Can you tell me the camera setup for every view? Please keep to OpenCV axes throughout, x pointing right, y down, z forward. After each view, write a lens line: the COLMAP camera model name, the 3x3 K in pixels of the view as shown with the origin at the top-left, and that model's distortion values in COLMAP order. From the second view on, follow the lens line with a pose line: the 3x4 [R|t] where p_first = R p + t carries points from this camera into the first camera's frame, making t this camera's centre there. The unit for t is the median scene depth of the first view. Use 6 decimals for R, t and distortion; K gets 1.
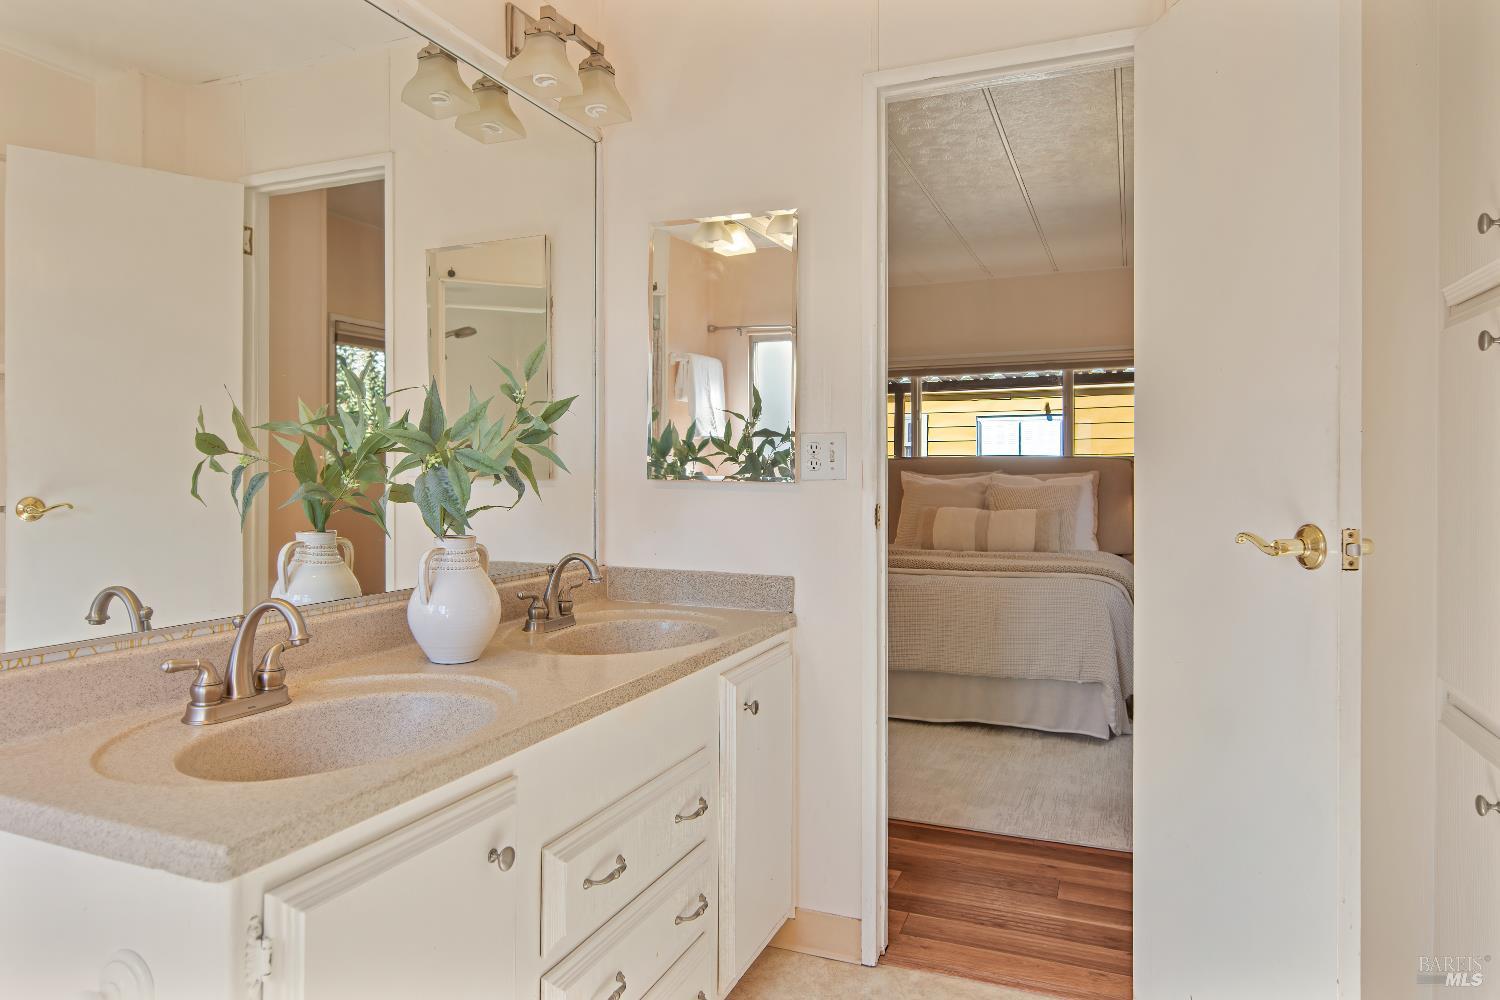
lens RADIAL K [[924.0, 0, 767.6], [0, 924.0, 471.4], [0, 0, 1]] dist [0.002434, 0.000704]
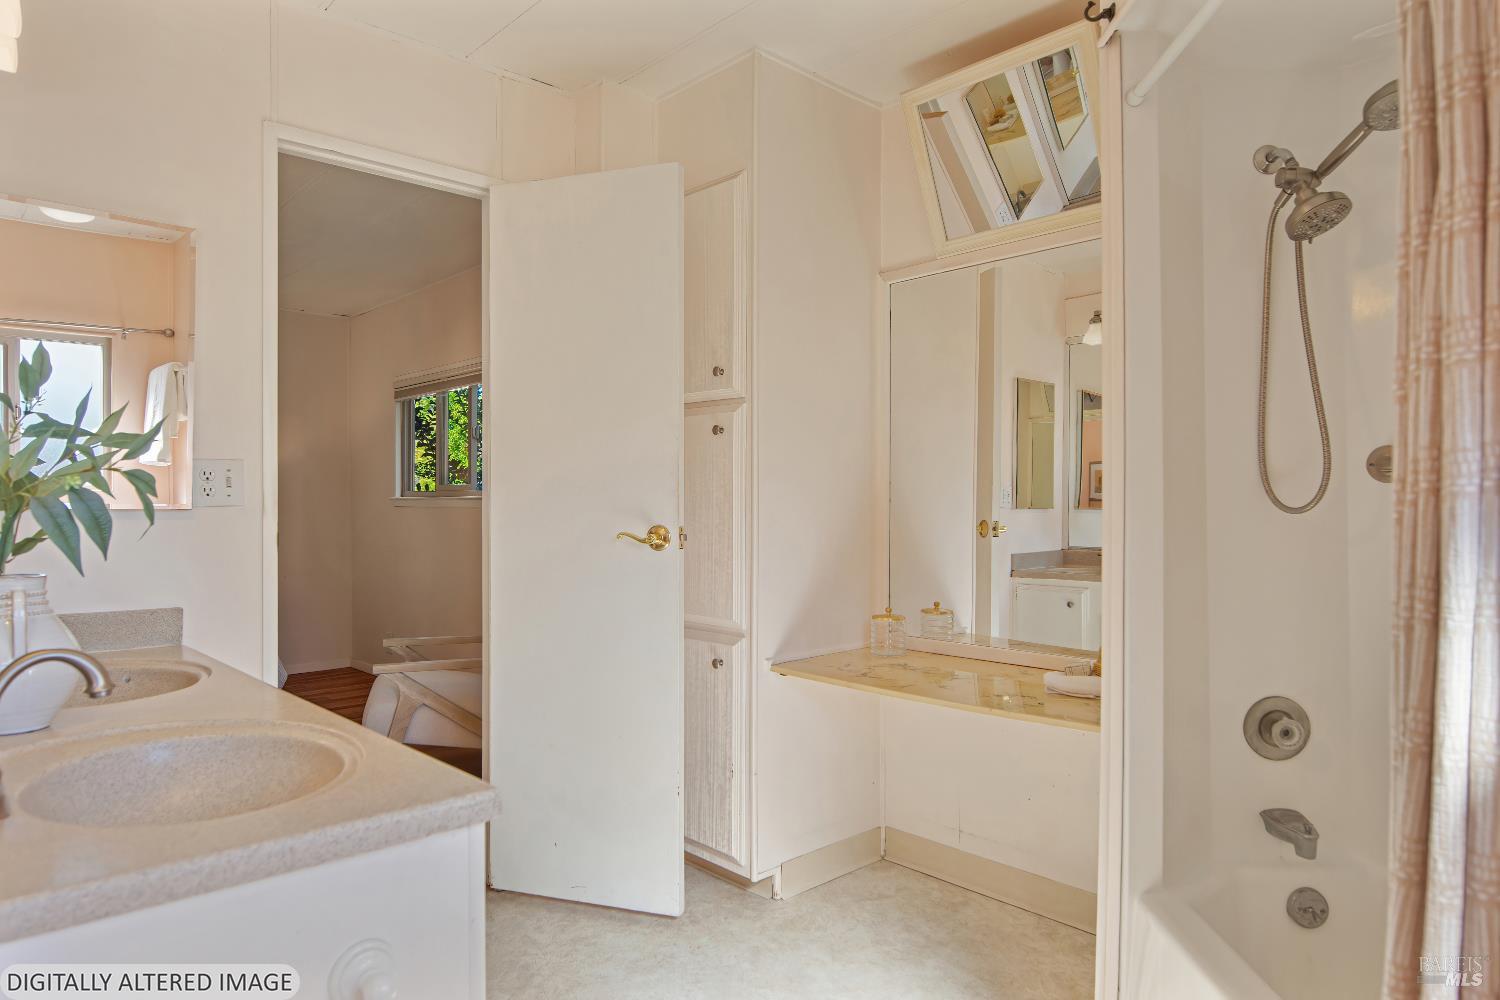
lens RADIAL K [[924.0, 0, 758.3], [0, 924.0, 501.1], [0, 0, 1]] dist [0.002434, 0.000704]
pose [[0.413582, -0.004571, 0.910455, -0.973410], [0.005895, 0.999980, 0.002342, 0.006565], [-0.910448, 0.004398, 0.413601, 0.091978]]
